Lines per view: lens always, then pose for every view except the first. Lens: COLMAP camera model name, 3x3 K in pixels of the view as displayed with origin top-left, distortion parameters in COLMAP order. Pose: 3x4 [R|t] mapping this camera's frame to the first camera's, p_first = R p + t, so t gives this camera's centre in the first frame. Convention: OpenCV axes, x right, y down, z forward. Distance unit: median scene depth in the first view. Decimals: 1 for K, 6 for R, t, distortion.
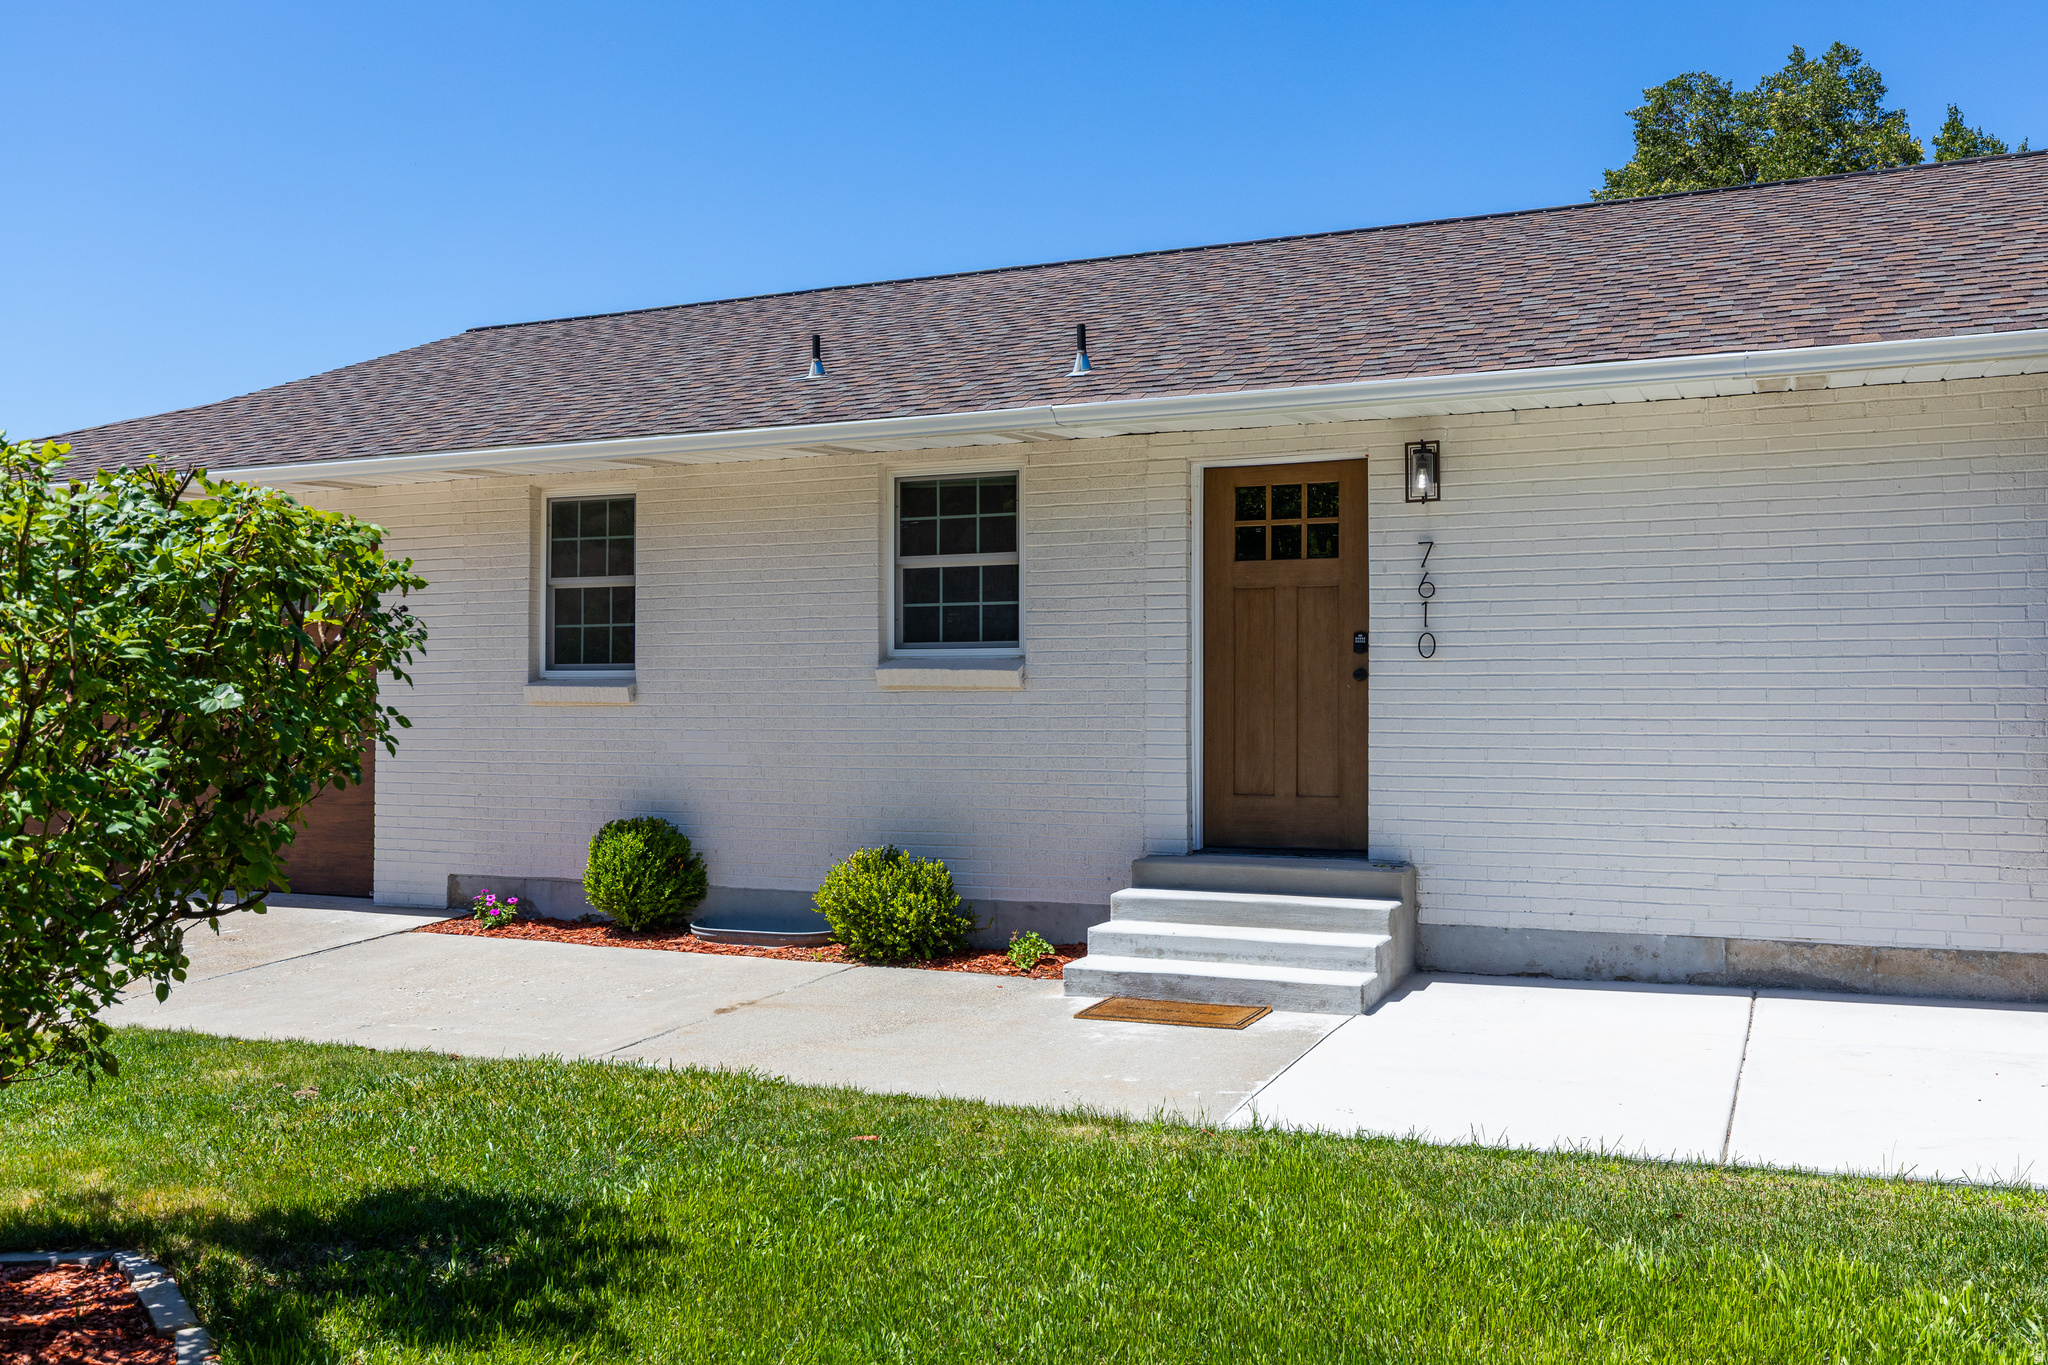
lens RADIAL K [[1803.6, 0, 1021.4], [0, 1803.6, 697.5], [0, 0, 1]] dist [0.021245, -0.000707]
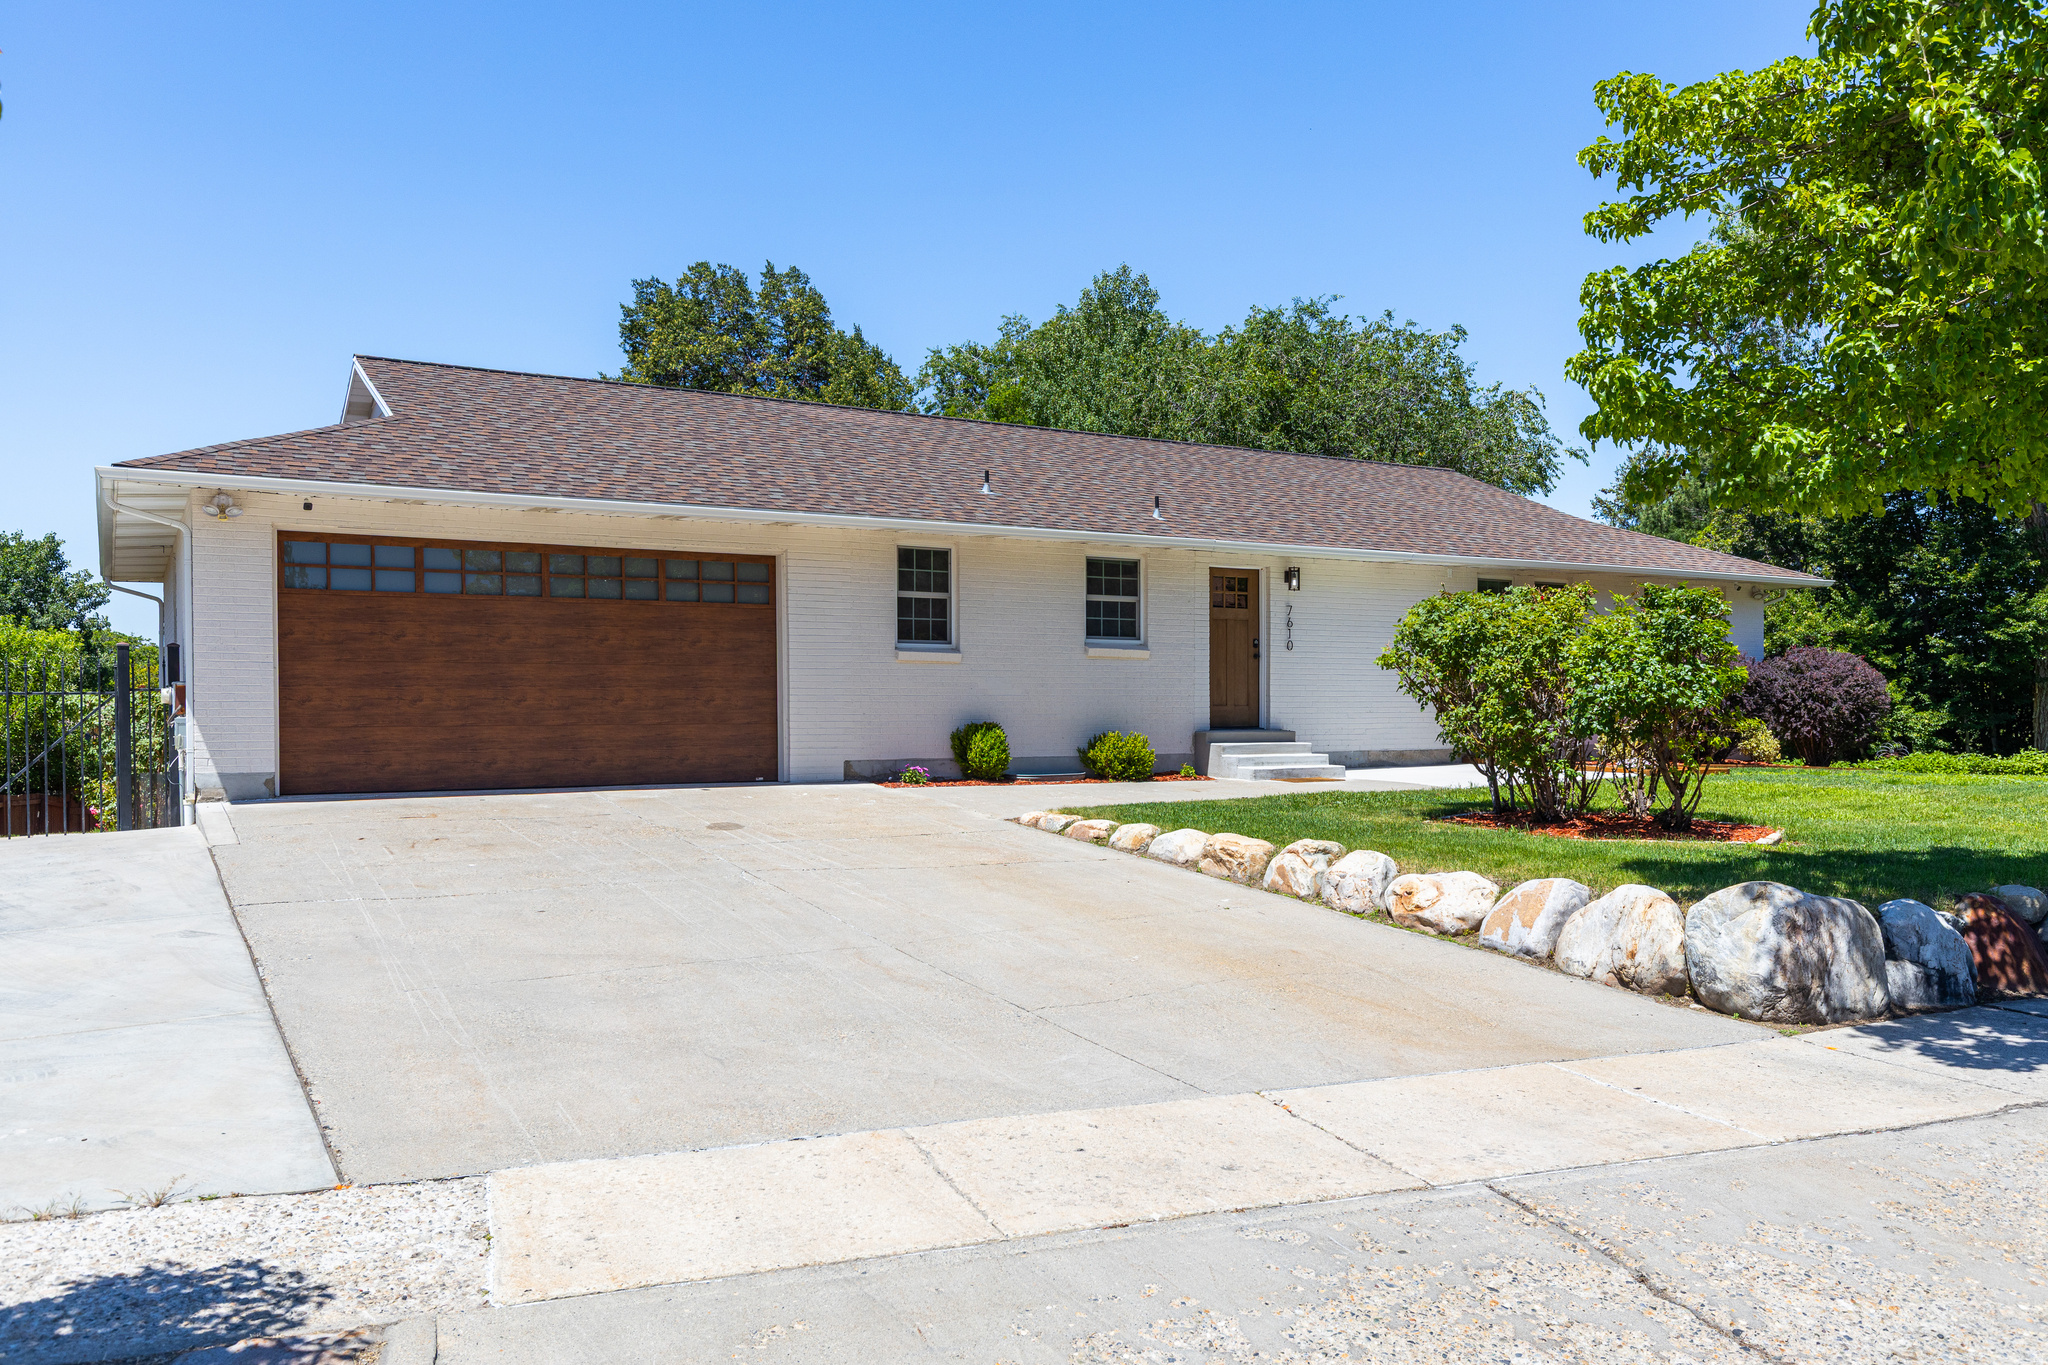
lens RADIAL K [[1522.7, 0, 1050.8], [0, 1522.7, 711.5], [0, 0, 1]] dist [0.005788, -0.009553]
pose [[0.572899, -0.011480, 0.819546, -1.534132], [-0.015207, 0.999581, 0.024632, 0.014759], [-0.819485, -0.026575, 0.572484, 0.017524]]
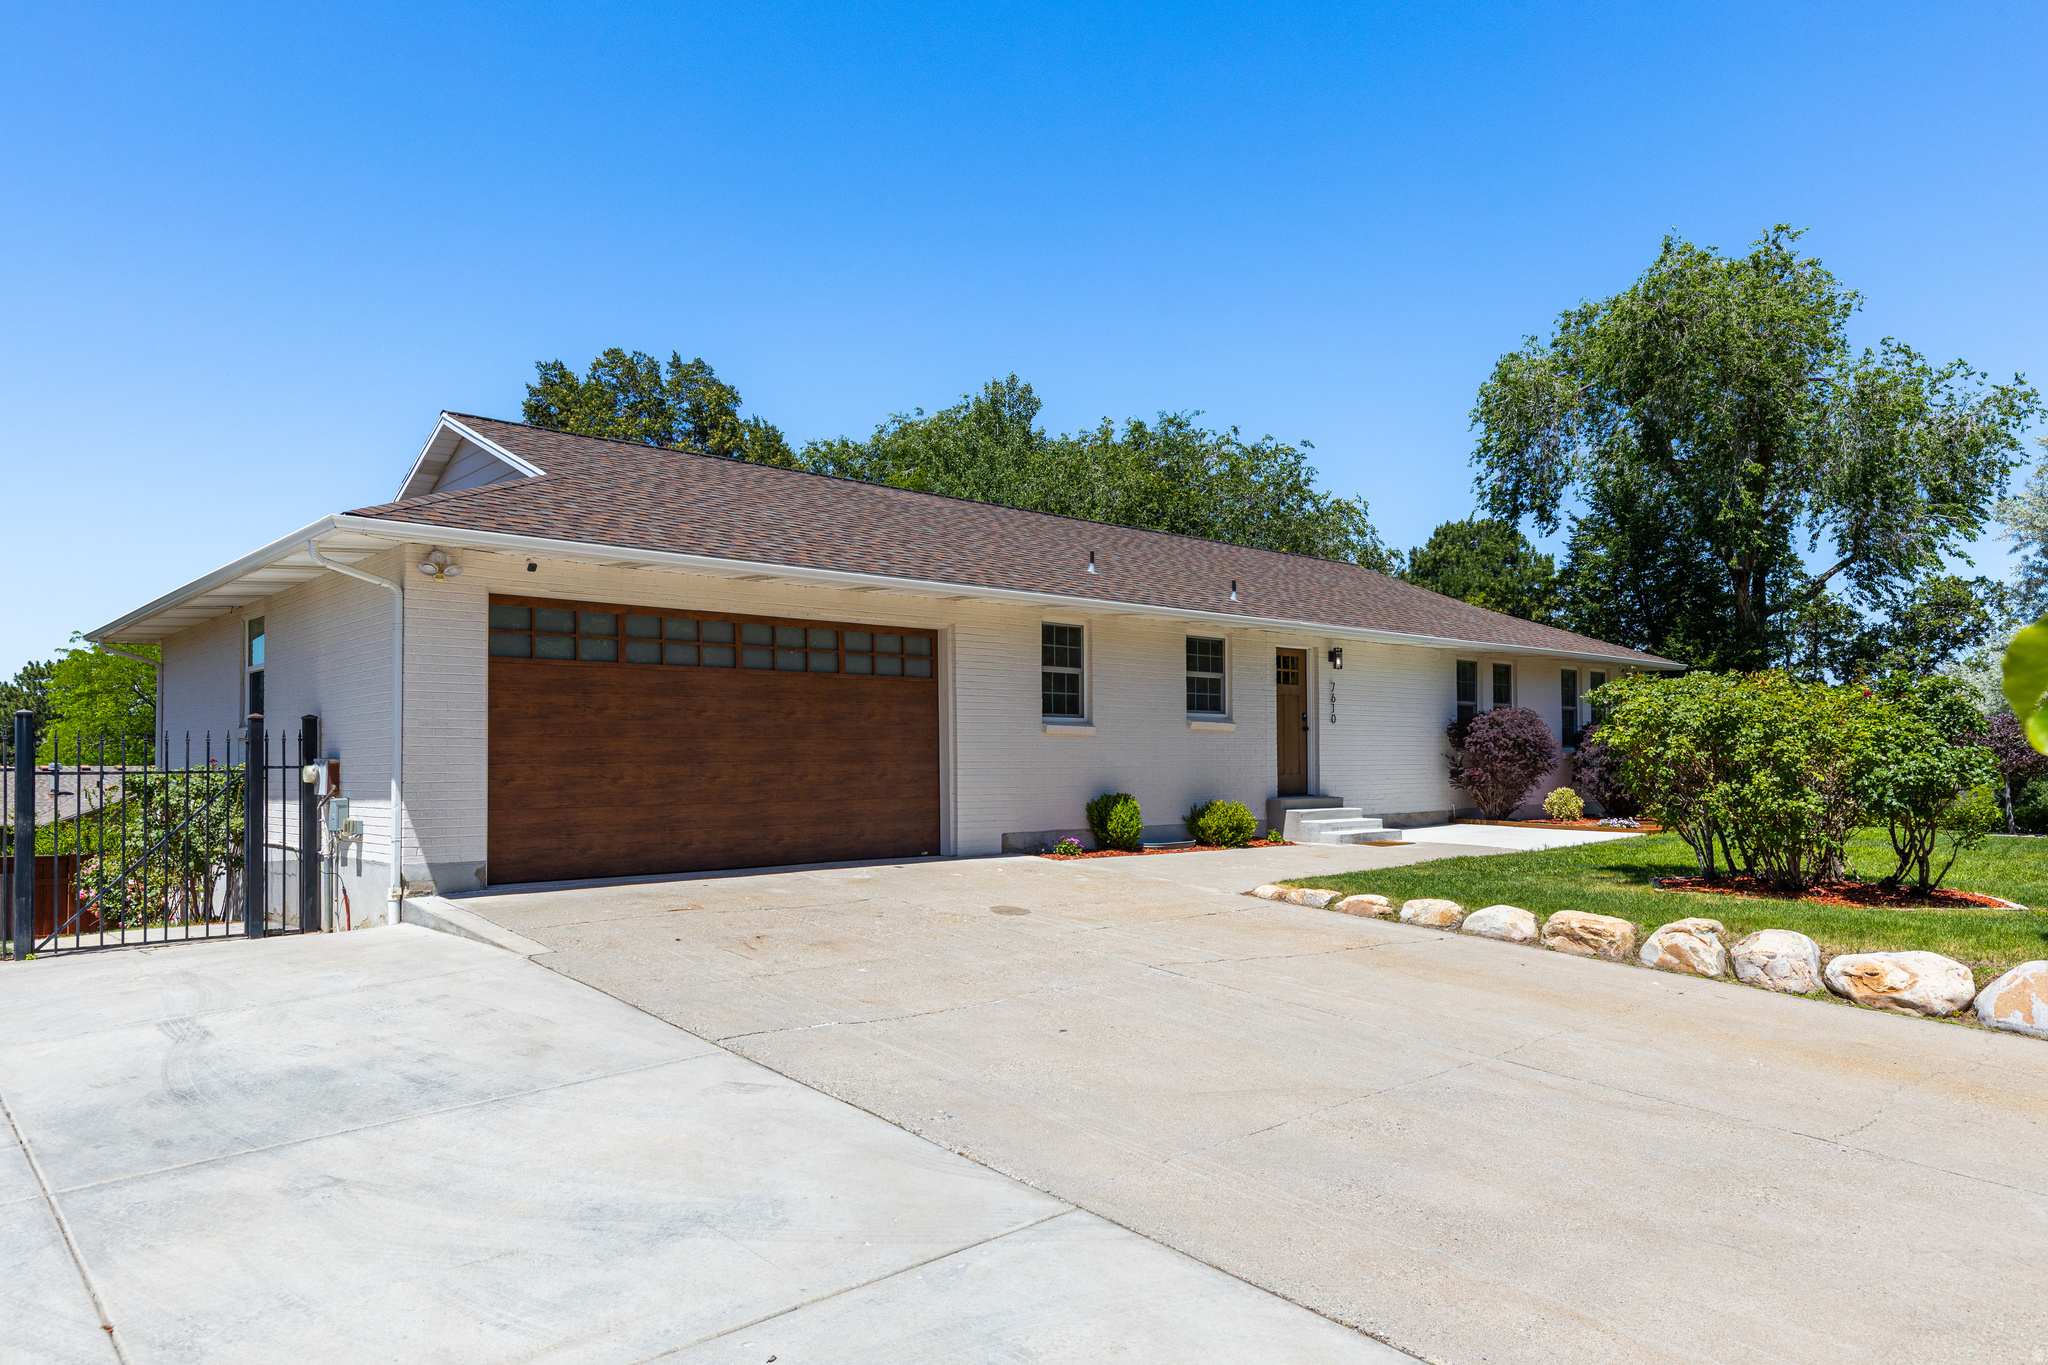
lens RADIAL K [[1301.7, 0, 1033.4], [0, 1301.7, 726.7], [0, 0, 1]] dist [0.004115, 0.002395]
pose [[0.397255, 0.014083, 0.917600, -1.603798], [-0.017123, 0.999822, -0.007932, 0.006464], [-0.917548, -0.012561, 0.397426, 0.531378]]
